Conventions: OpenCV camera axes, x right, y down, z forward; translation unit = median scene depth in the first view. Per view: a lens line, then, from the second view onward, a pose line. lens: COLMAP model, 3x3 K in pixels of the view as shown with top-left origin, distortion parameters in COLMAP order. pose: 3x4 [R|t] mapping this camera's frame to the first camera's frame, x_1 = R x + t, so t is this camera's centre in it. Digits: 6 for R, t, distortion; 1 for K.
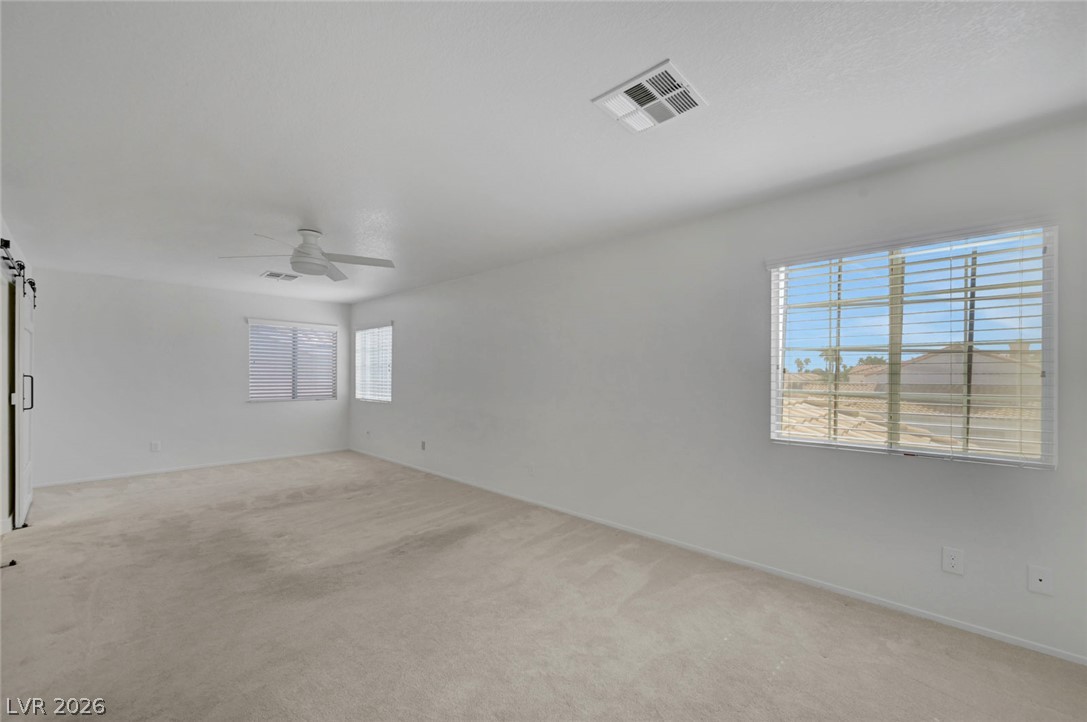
lens RADIAL K [[431.4, 0, 547.1], [0, 431.4, 371.1], [0, 0, 1]] dist [-0.000798, 0.000634]
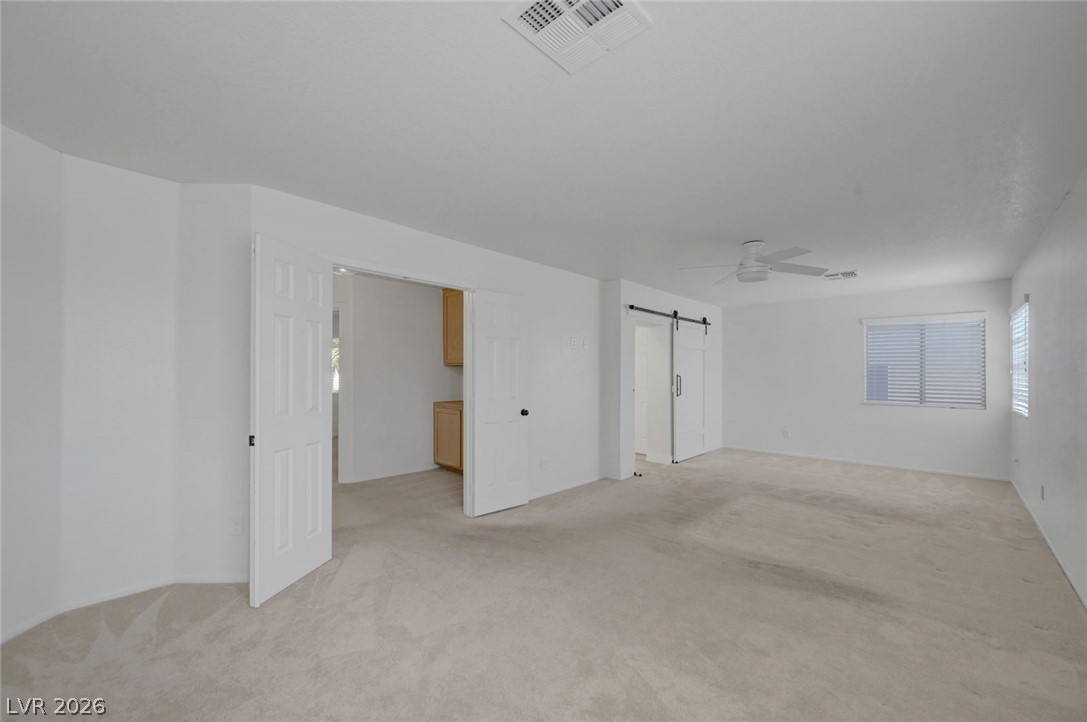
lens RADIAL K [[431.4, 0, 551.3], [0, 431.4, 368.8], [0, 0, 1]] dist [-0.000798, 0.000634]
pose [[0.003022, -0.015598, -0.999874, 0.441633], [0.004100, 0.999870, -0.015586, 0.005939], [0.999987, -0.004052, 0.003085, 0.415448]]
